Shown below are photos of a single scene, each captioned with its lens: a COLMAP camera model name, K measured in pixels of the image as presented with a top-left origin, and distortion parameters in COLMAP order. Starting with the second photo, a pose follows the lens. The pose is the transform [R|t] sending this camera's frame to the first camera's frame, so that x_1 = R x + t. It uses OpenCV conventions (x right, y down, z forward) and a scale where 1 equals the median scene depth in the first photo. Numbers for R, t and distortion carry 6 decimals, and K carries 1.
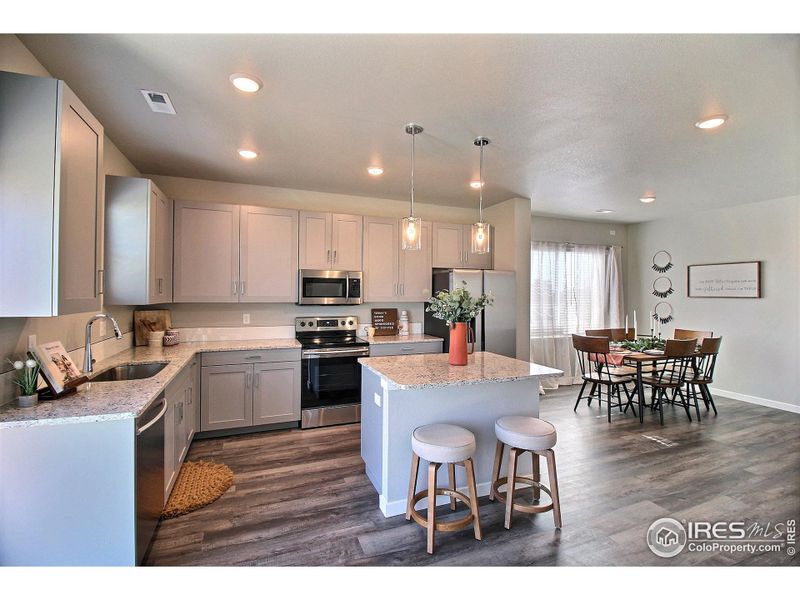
lens RADIAL K [[370.9, 0, 400.6], [0, 370.9, 290.5], [0, 0, 1]] dist [-0.003167, -0.010894]
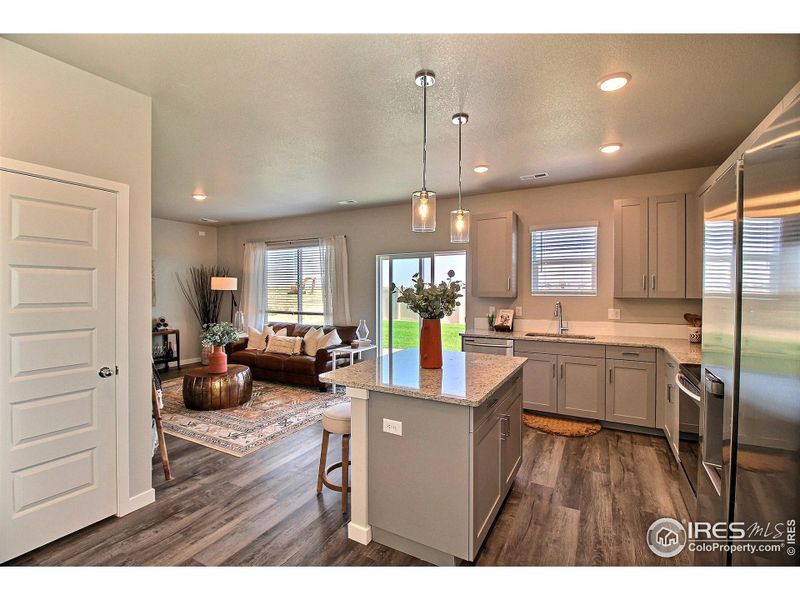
lens RADIAL K [[370.9, 0, 398.8], [0, 370.9, 291.8], [0, 0, 1]] dist [-0.003167, -0.010894]
pose [[-0.772631, -0.005049, -0.634835, 0.527976], [-0.000055, 0.999969, -0.007886, 0.020364], [0.634855, -0.006058, -0.772608, 1.119519]]
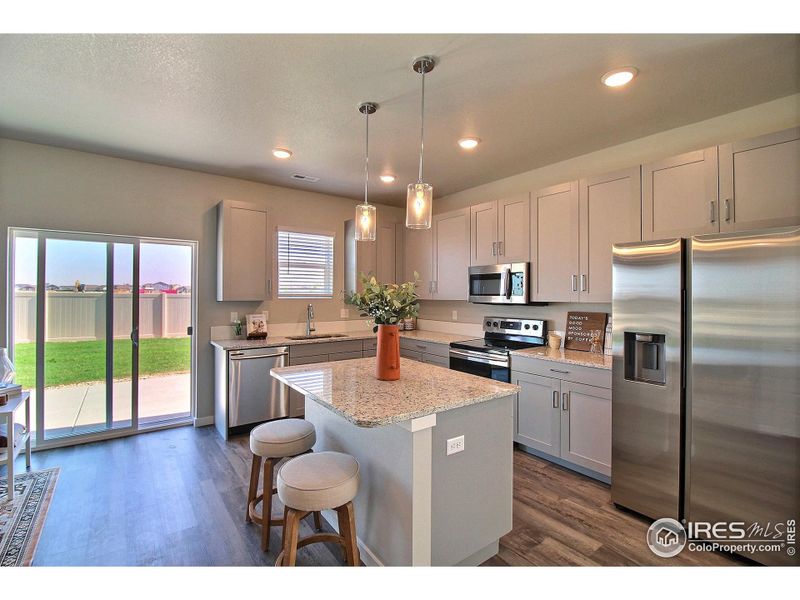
lens RADIAL K [[370.9, 0, 398.9], [0, 370.9, 292.0], [0, 0, 1]] dist [-0.003167, -0.010894]
pose [[0.261144, -0.011950, -0.965226, 0.628244], [0.007681, 0.999917, -0.010301, 0.018321], [0.965269, -0.004724, 0.261214, 0.566367]]
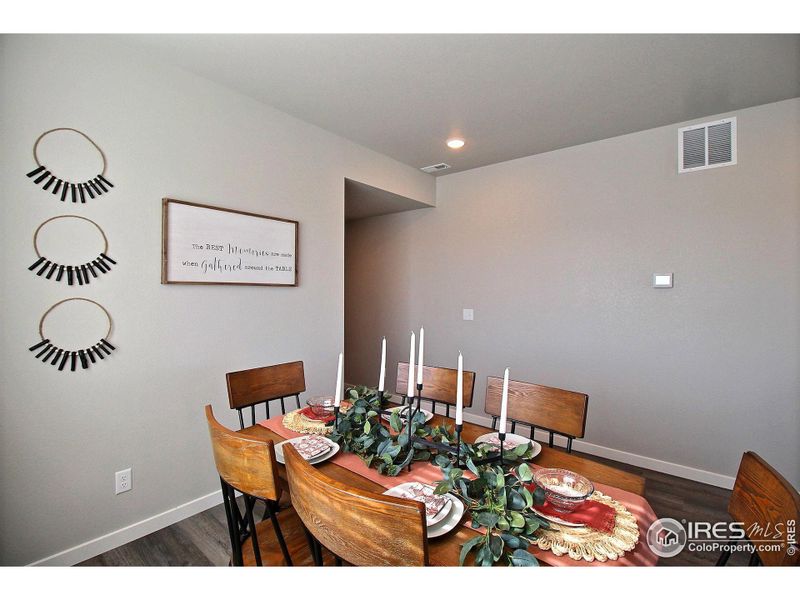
lens RADIAL K [[370.9, 0, 402.9], [0, 370.9, 295.2], [0, 0, 1]] dist [-0.003167, -0.010894]
pose [[-0.474337, -0.028534, 0.879881, 0.461700], [-0.025461, 0.999501, 0.018688, 0.023403], [-0.879975, -0.013538, -0.474826, 1.321672]]
